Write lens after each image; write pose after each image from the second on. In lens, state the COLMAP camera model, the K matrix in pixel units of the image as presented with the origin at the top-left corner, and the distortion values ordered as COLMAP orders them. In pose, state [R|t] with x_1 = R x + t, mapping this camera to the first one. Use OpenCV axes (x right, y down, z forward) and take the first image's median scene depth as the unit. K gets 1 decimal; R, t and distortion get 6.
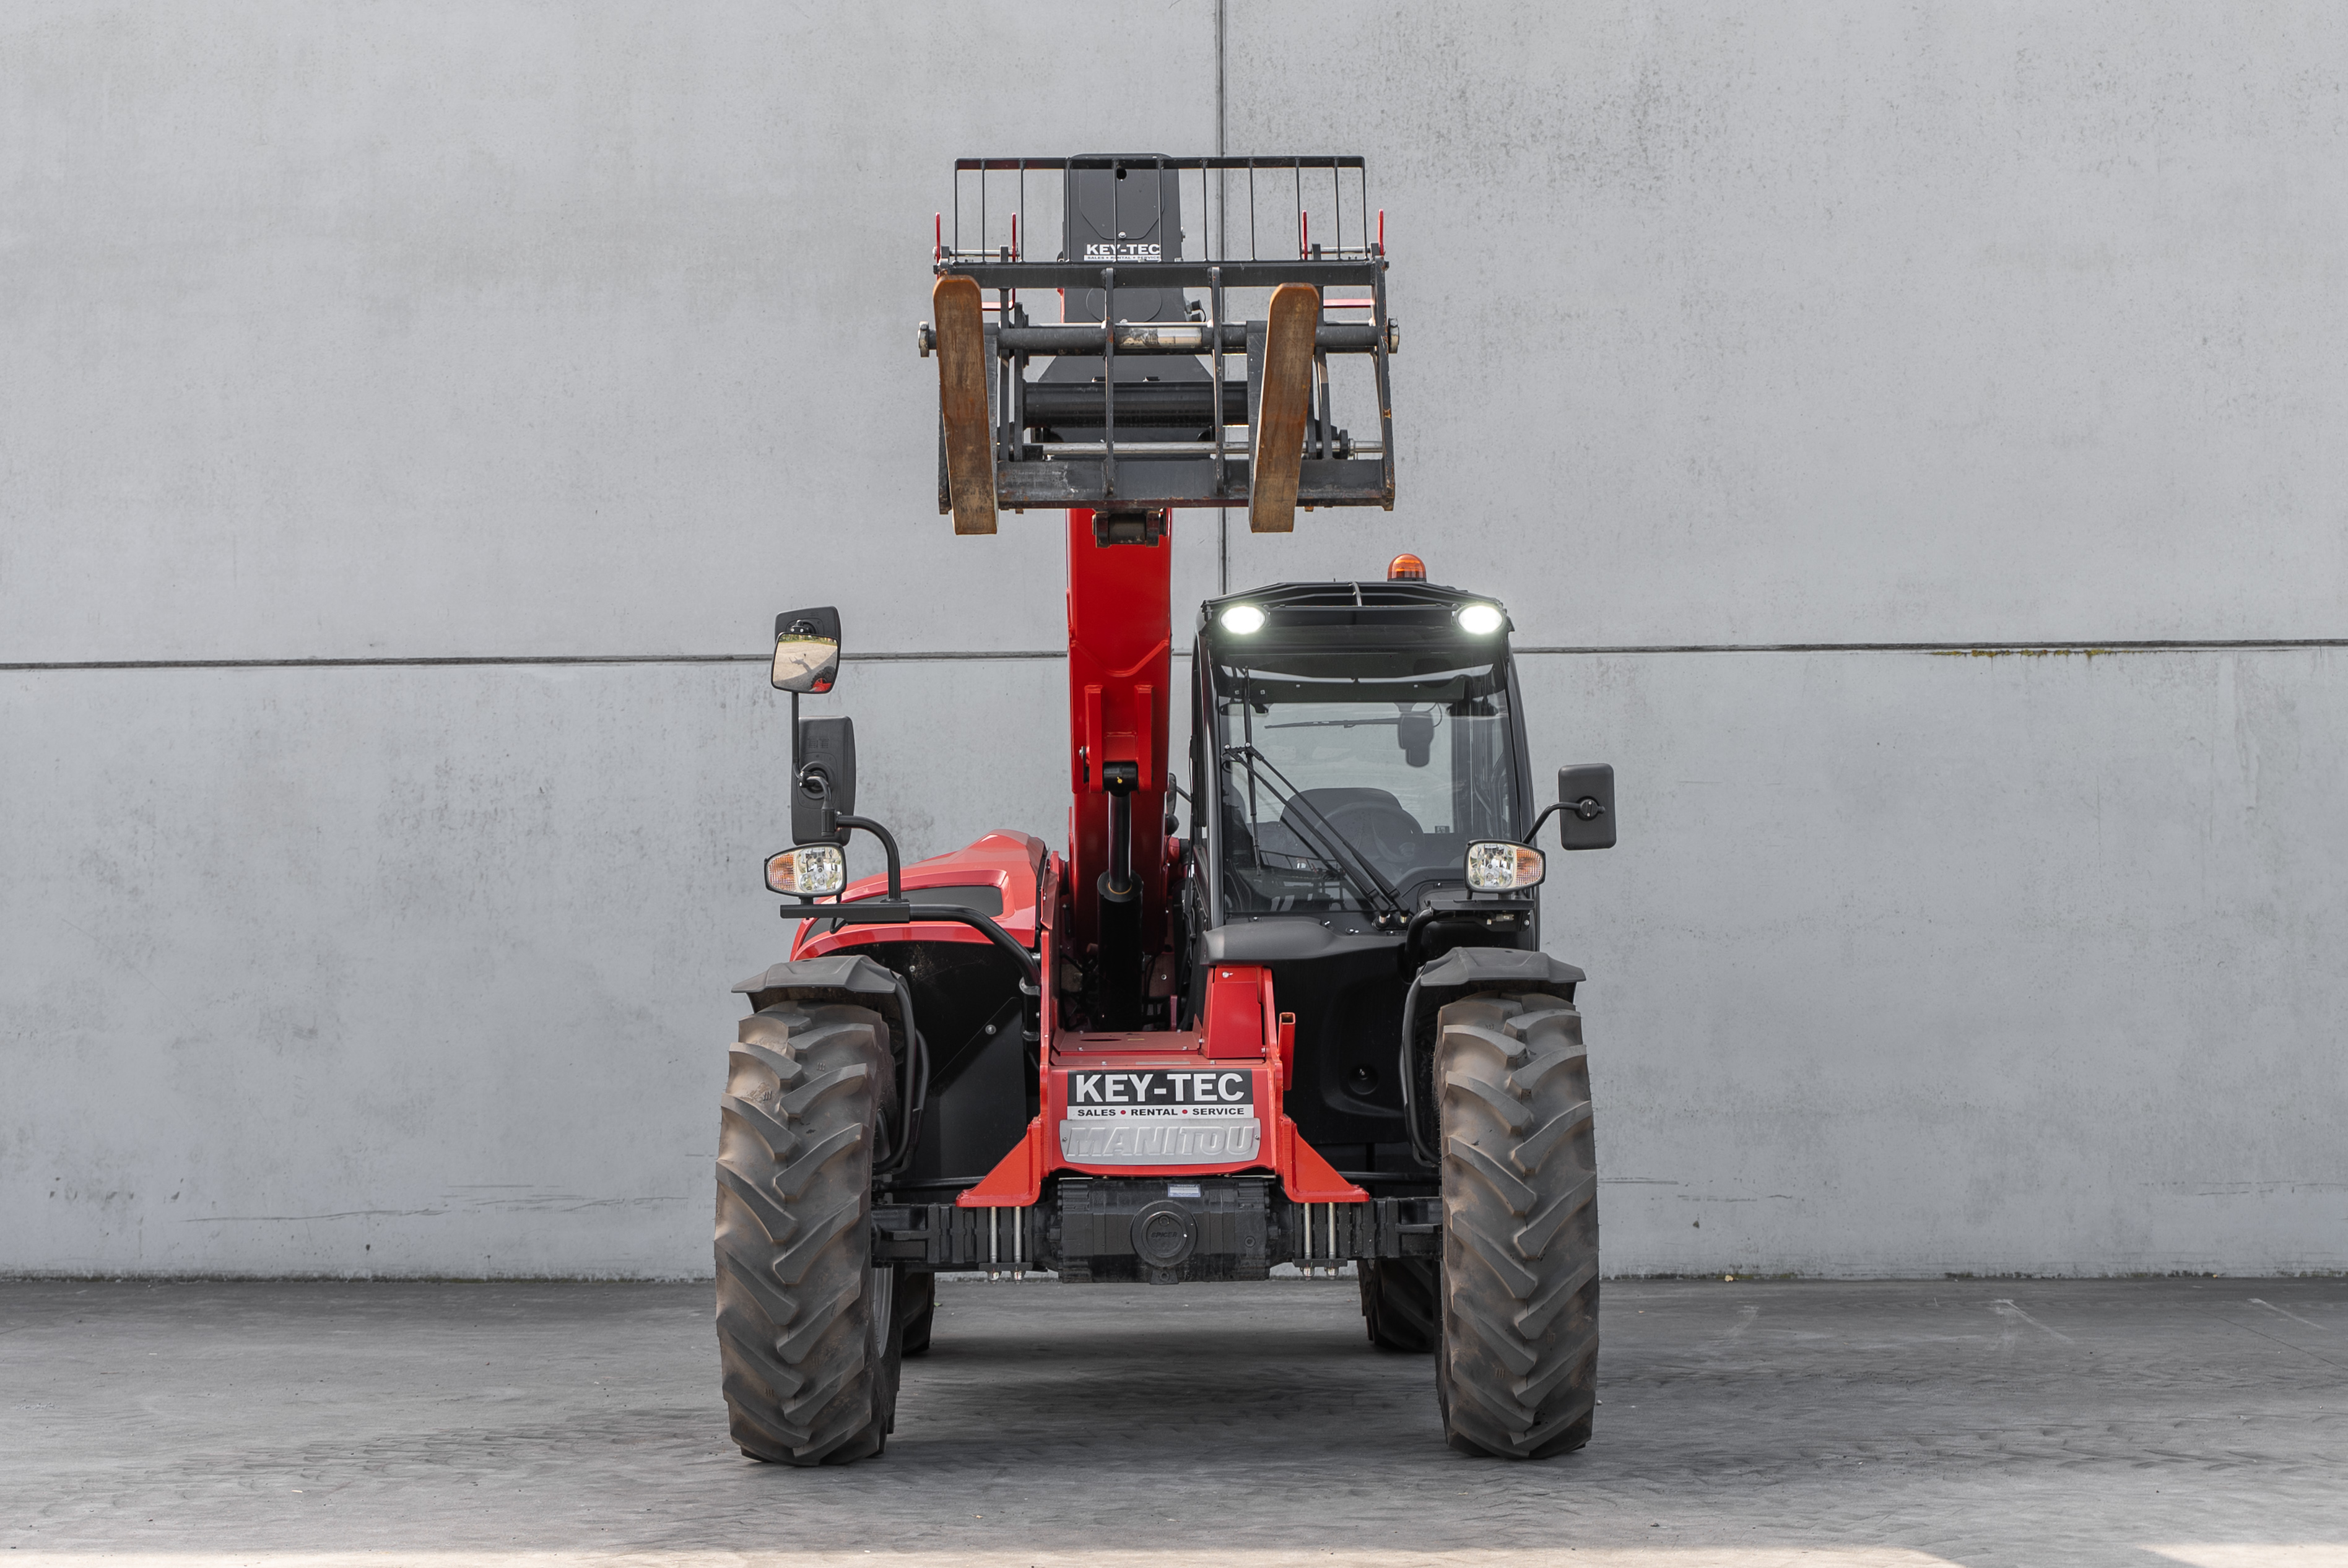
lens RADIAL K [[3419.9, 0, 1110.1], [0, 3419.9, 781.8], [0, 0, 1]] dist [0.005689, -0.029036]
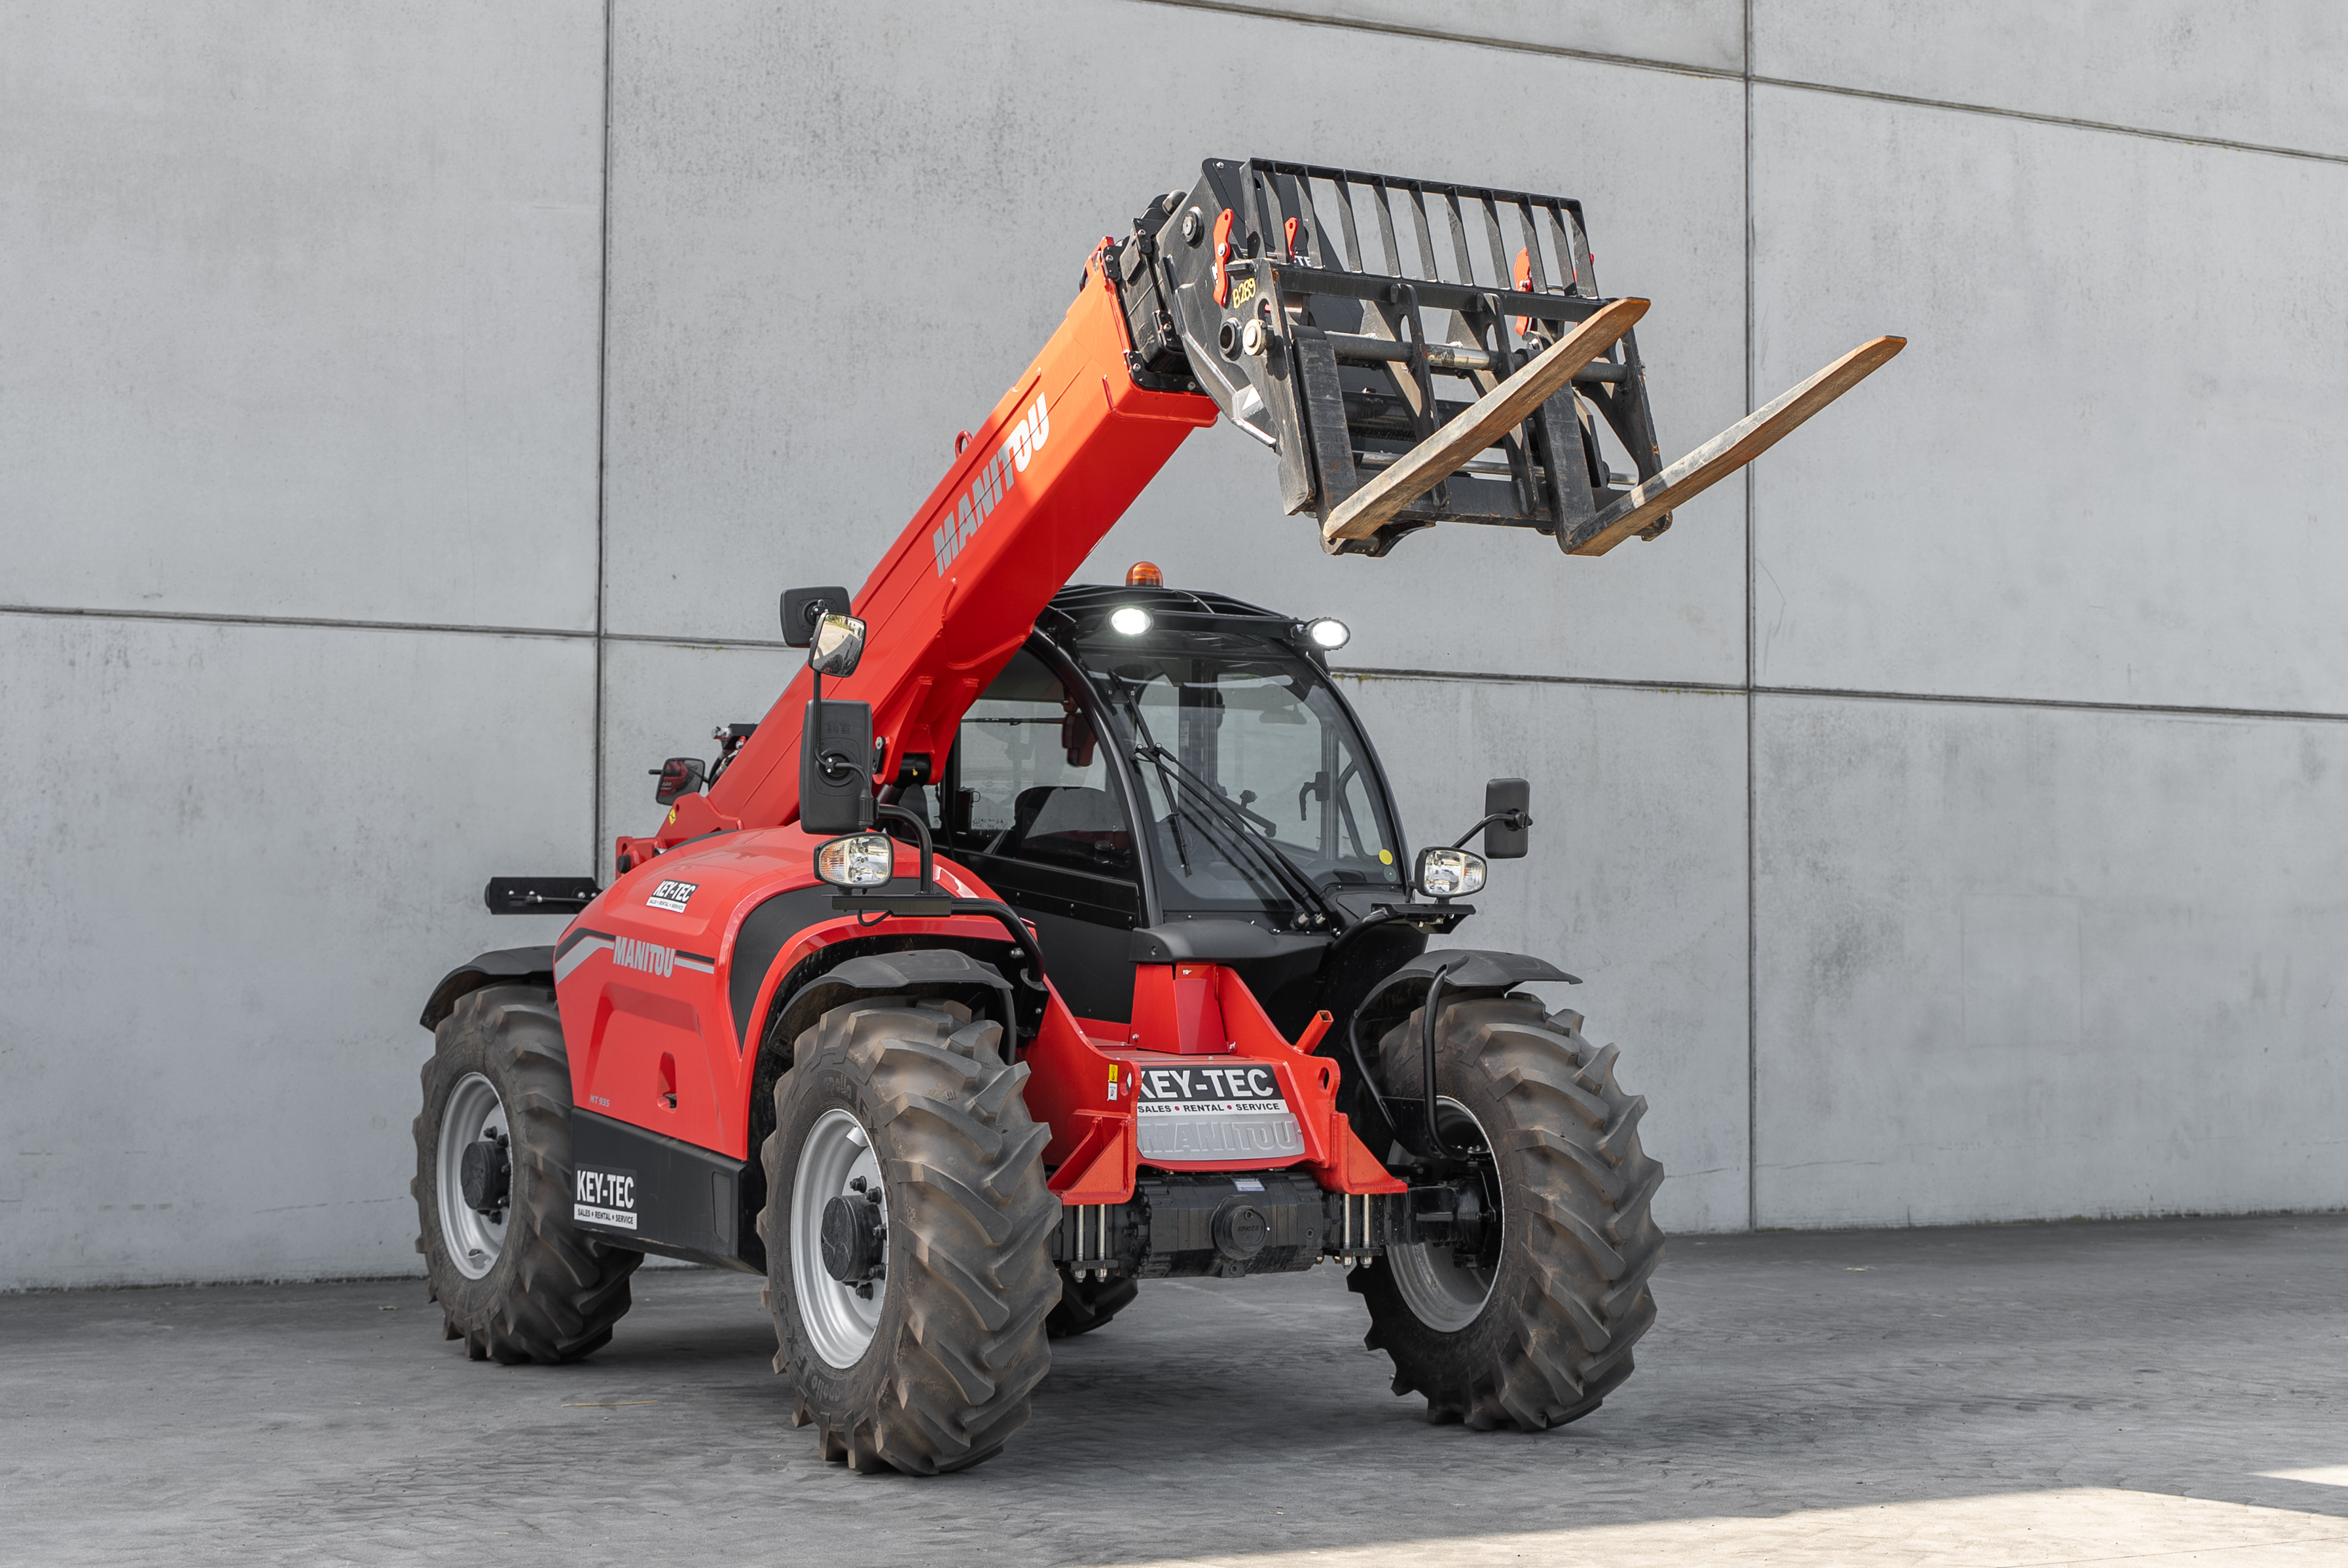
lens RADIAL K [[3369.2, 0, 1023.7], [0, 3369.2, 786.4], [0, 0, 1]] dist [0.004952, -0.022143]
pose [[0.897404, 0.033950, 0.439901, -0.284504], [-0.036837, 0.999319, -0.001978, 0.003197], [-0.439669, -0.014430, 0.898044, 0.076718]]
